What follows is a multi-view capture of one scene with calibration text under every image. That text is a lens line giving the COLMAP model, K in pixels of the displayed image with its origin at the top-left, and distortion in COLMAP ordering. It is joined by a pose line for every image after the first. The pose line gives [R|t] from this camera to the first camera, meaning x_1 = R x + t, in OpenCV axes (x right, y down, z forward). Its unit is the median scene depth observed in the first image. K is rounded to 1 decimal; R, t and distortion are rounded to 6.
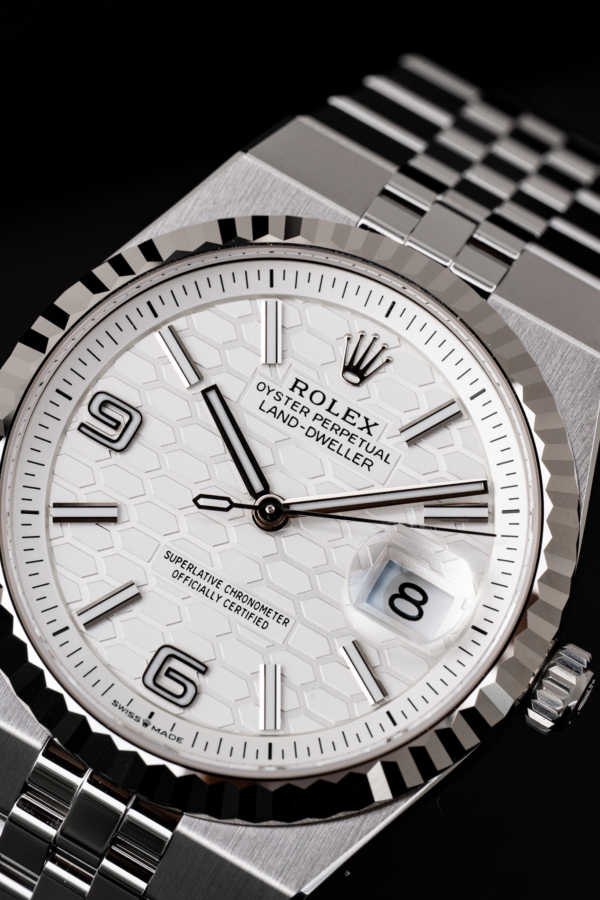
lens RADIAL K [[5929.3, 0, 334.9], [0, 5929.3, 424.2], [0, 0, 1]] dist [2.707724, 0.000000]
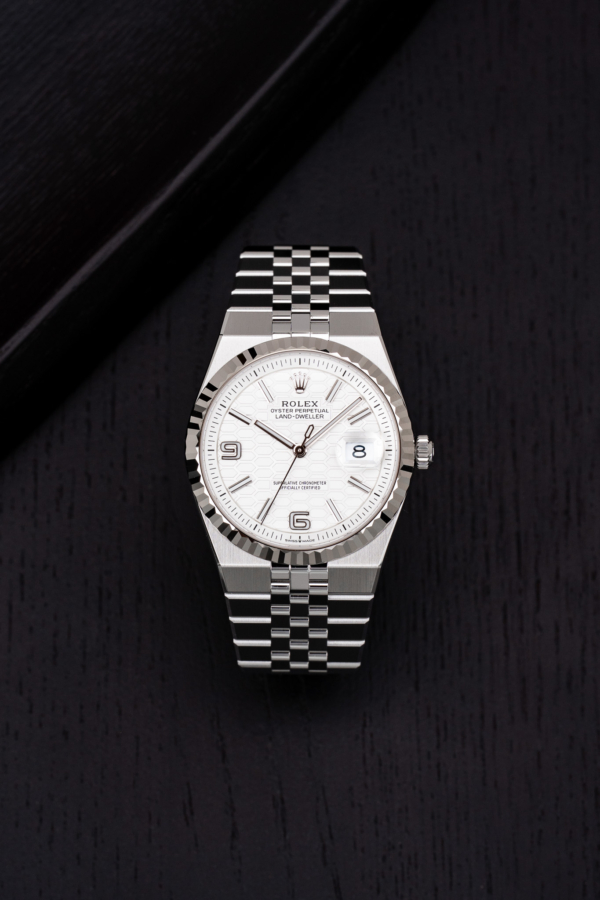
lens RADIAL K [[5929.3, 0, 293.6], [0, 5929.3, 452.4], [0, 0, 1]] dist [2.707724, 0.000000]
pose [[0.866475, -0.498590, 0.025088, -0.080770], [0.490417, 0.859516, 0.143955, -0.371228], [-0.093338, -0.112430, 0.989266, -1.651252]]
